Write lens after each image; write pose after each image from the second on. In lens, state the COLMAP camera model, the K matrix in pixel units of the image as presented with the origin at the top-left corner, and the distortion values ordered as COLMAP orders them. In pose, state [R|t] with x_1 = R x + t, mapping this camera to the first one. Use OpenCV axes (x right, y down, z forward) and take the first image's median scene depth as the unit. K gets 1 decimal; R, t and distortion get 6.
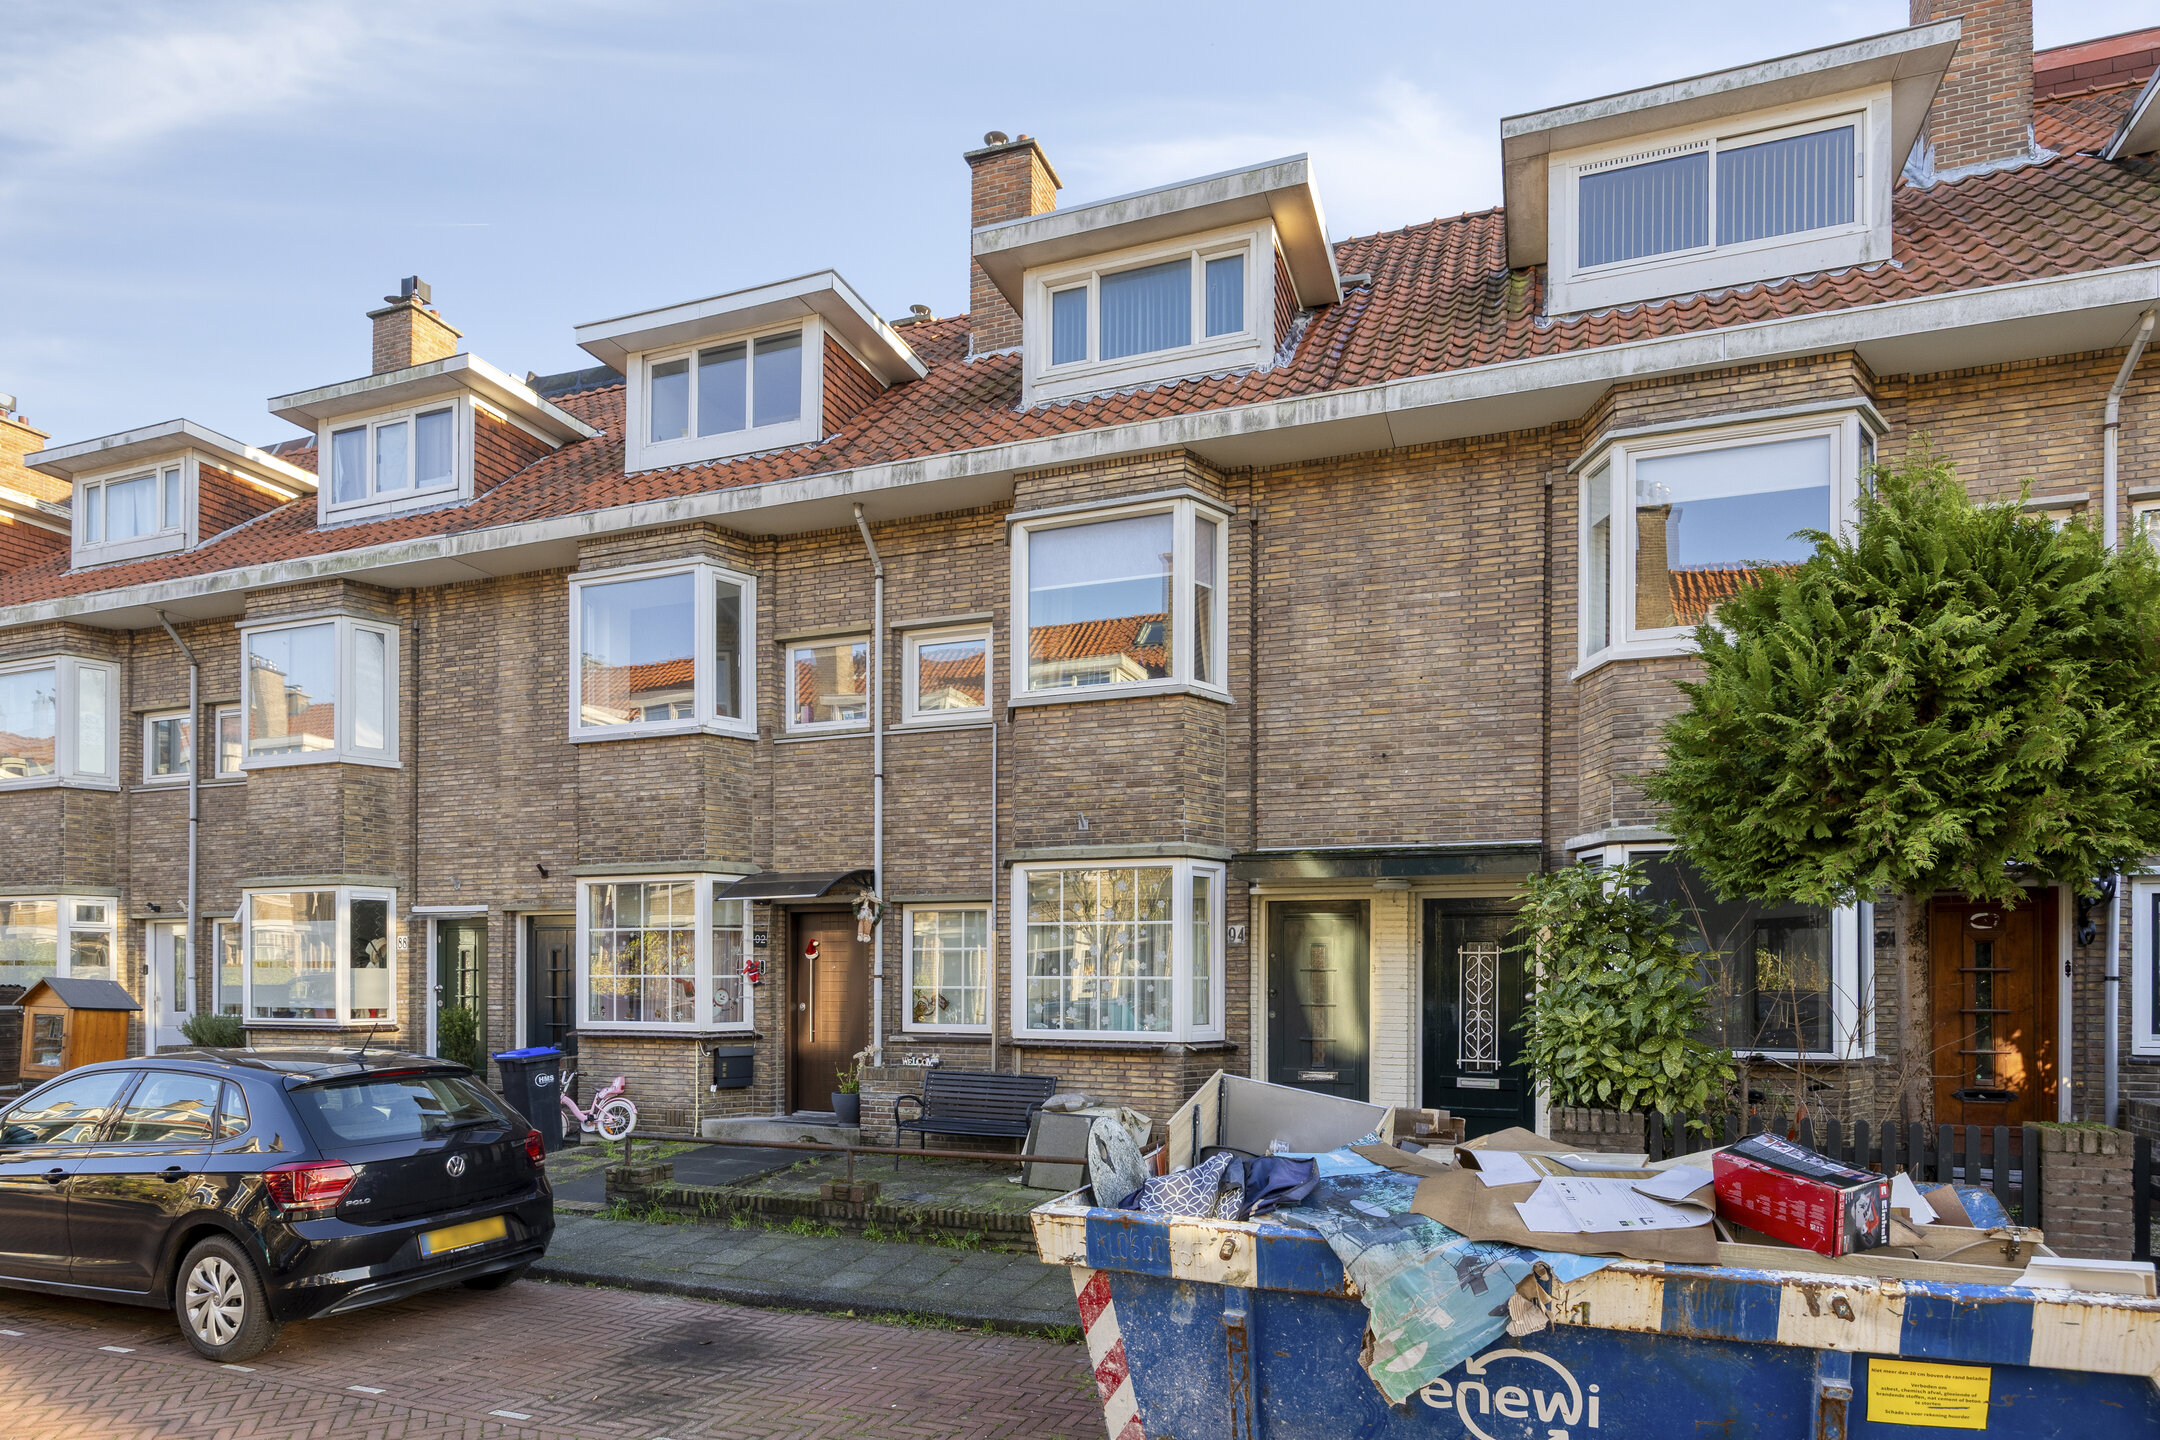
lens RADIAL K [[1187.8, 0, 1084.3], [0, 1187.8, 971.2], [0, 0, 1]] dist [0.000569, -0.002522]
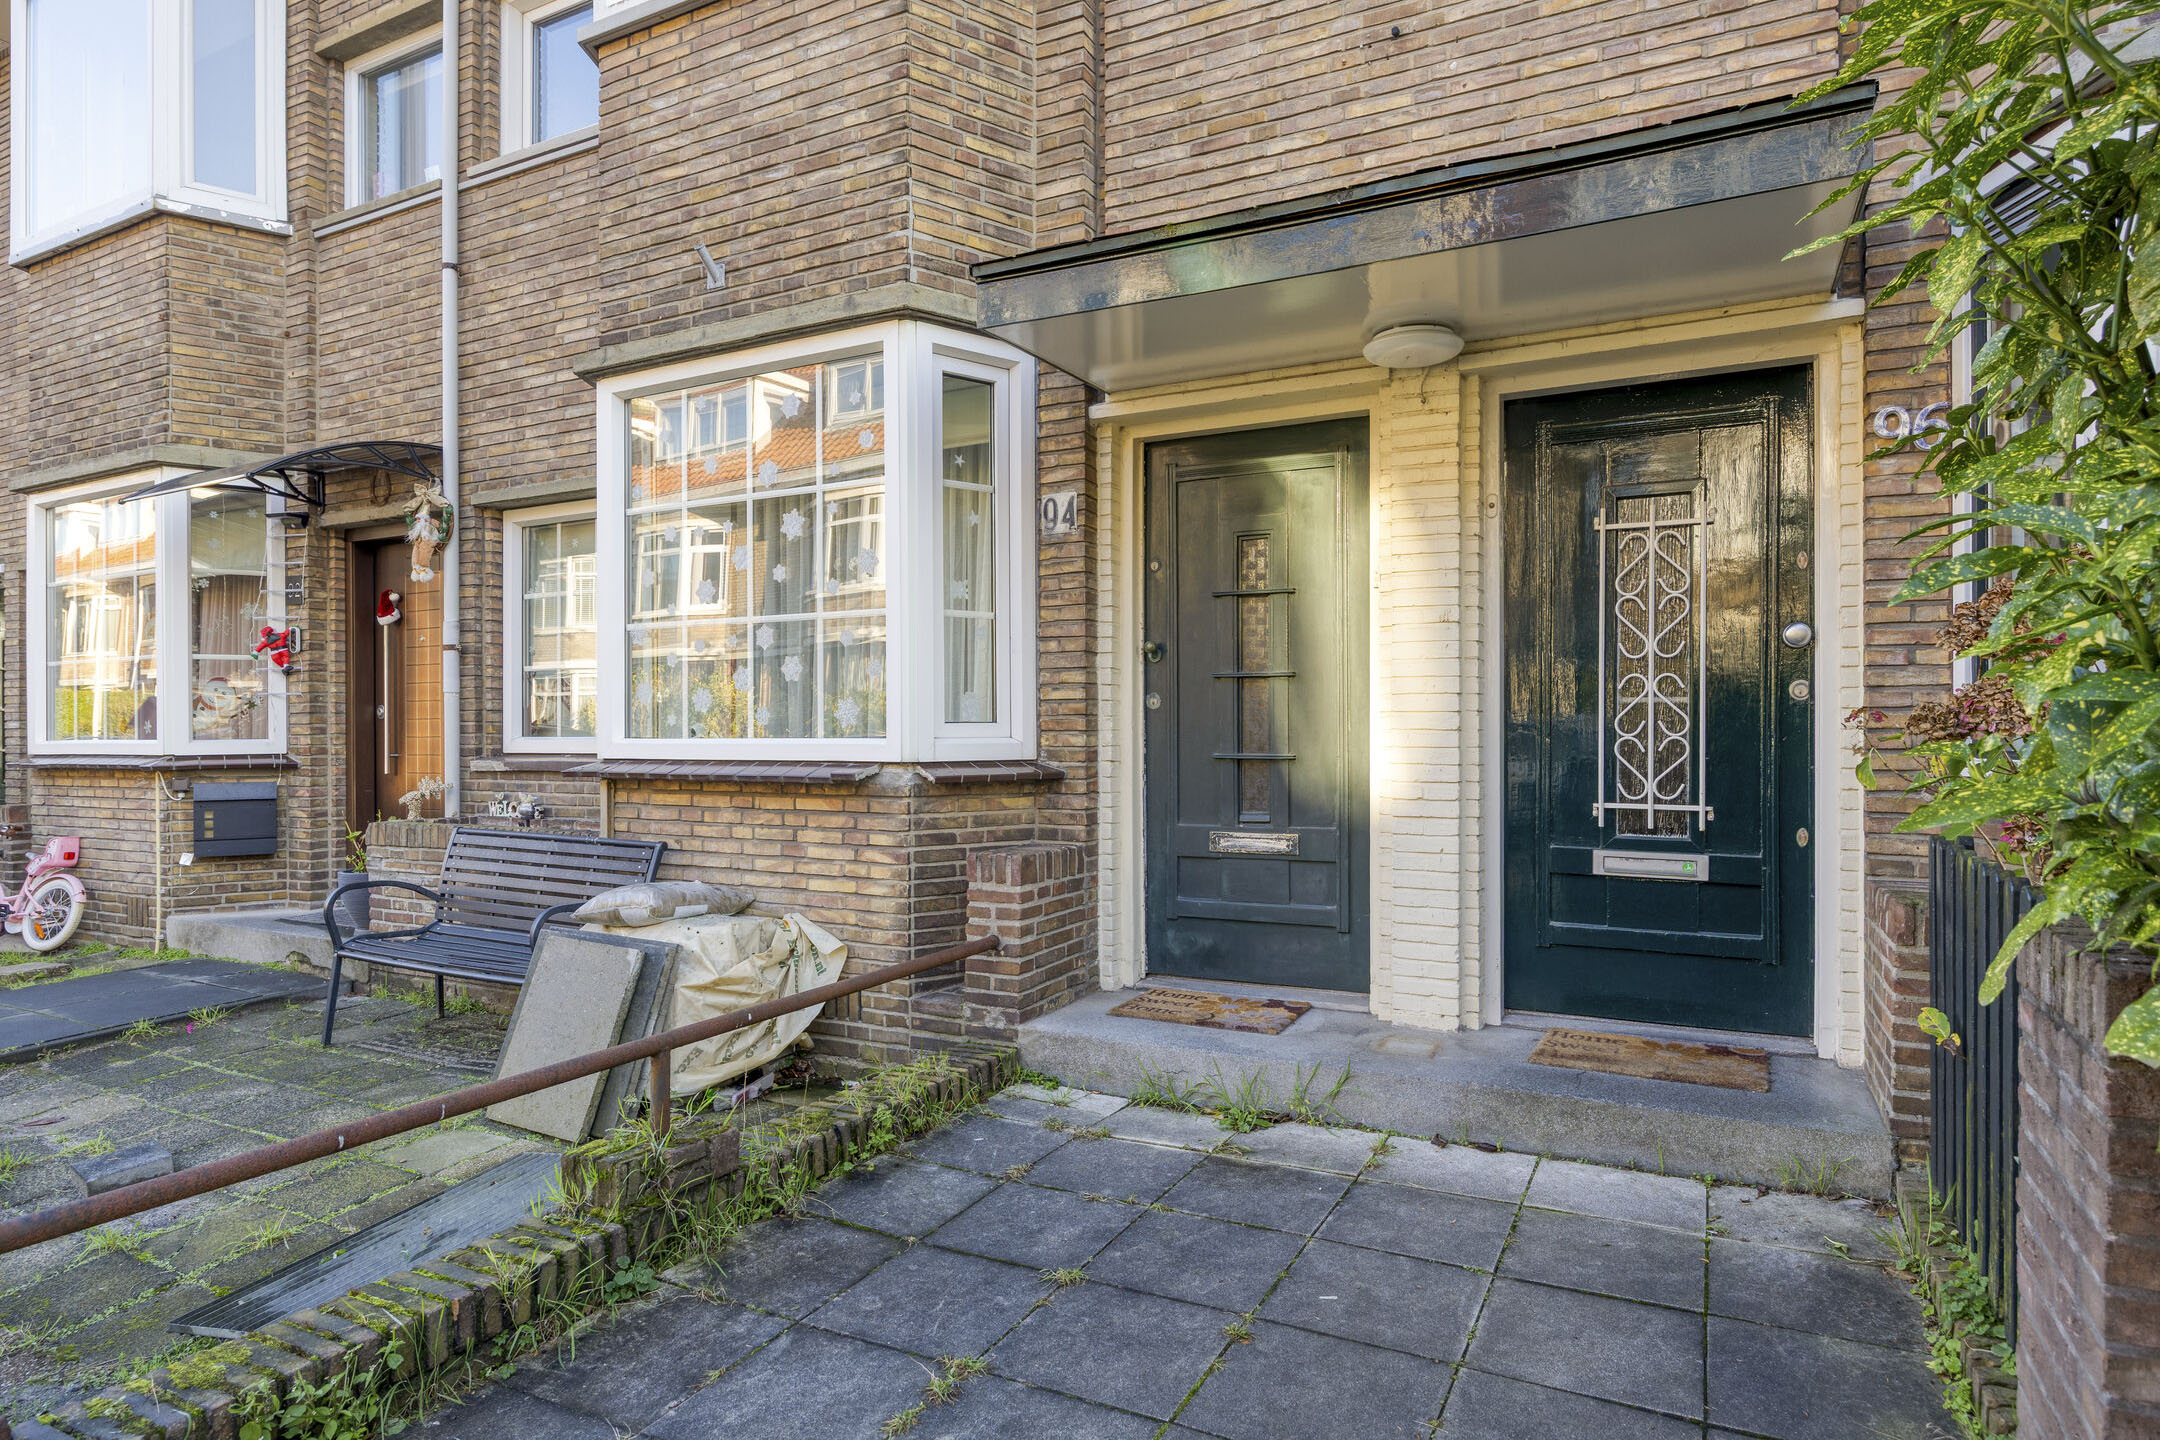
lens RADIAL K [[1174.3, 0, 1091.0], [0, 1174.3, 735.3], [0, 0, 1]] dist [-0.003598, -0.002548]
pose [[0.992433, -0.008080, -0.122521, 0.187377], [0.009336, 0.999910, 0.009679, 0.044568], [0.122432, -0.010750, 0.992419, 0.567636]]
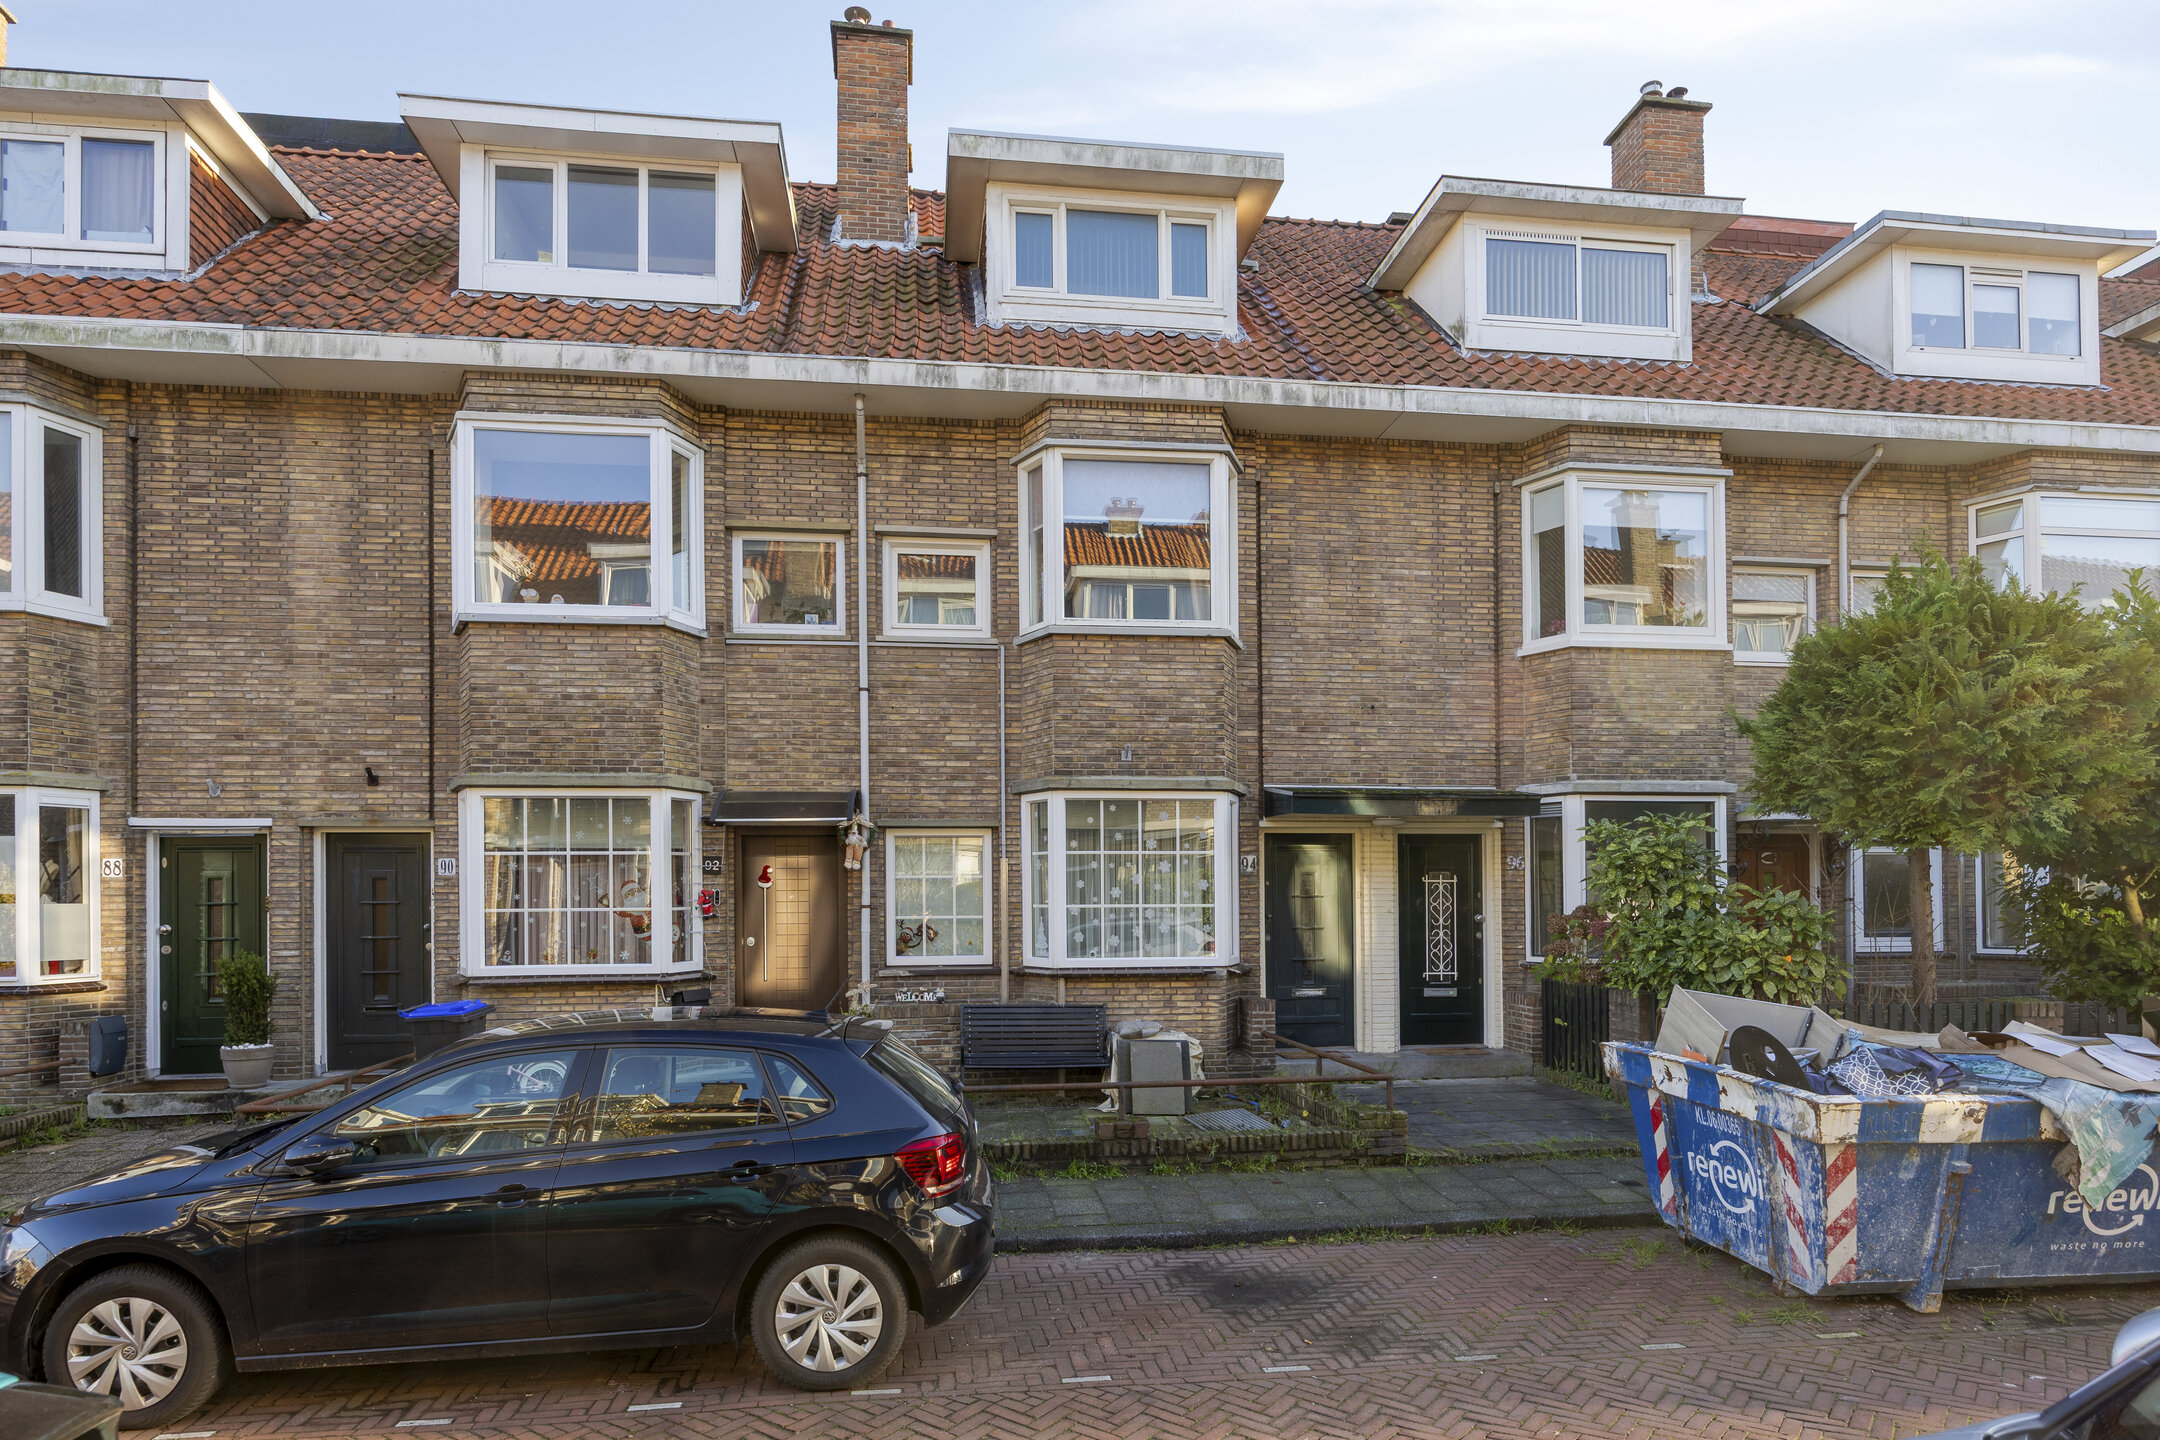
lens RADIAL K [[1226.5, 0, 1079.3], [0, 1226.5, 880.0], [0, 0, 1]] dist [-0.000575, -0.001926]
pose [[0.887915, -0.002494, 0.460000, -0.509246], [0.005932, 0.999964, -0.006029, -0.010525], [-0.459968, 0.008082, 0.887899, 0.084516]]
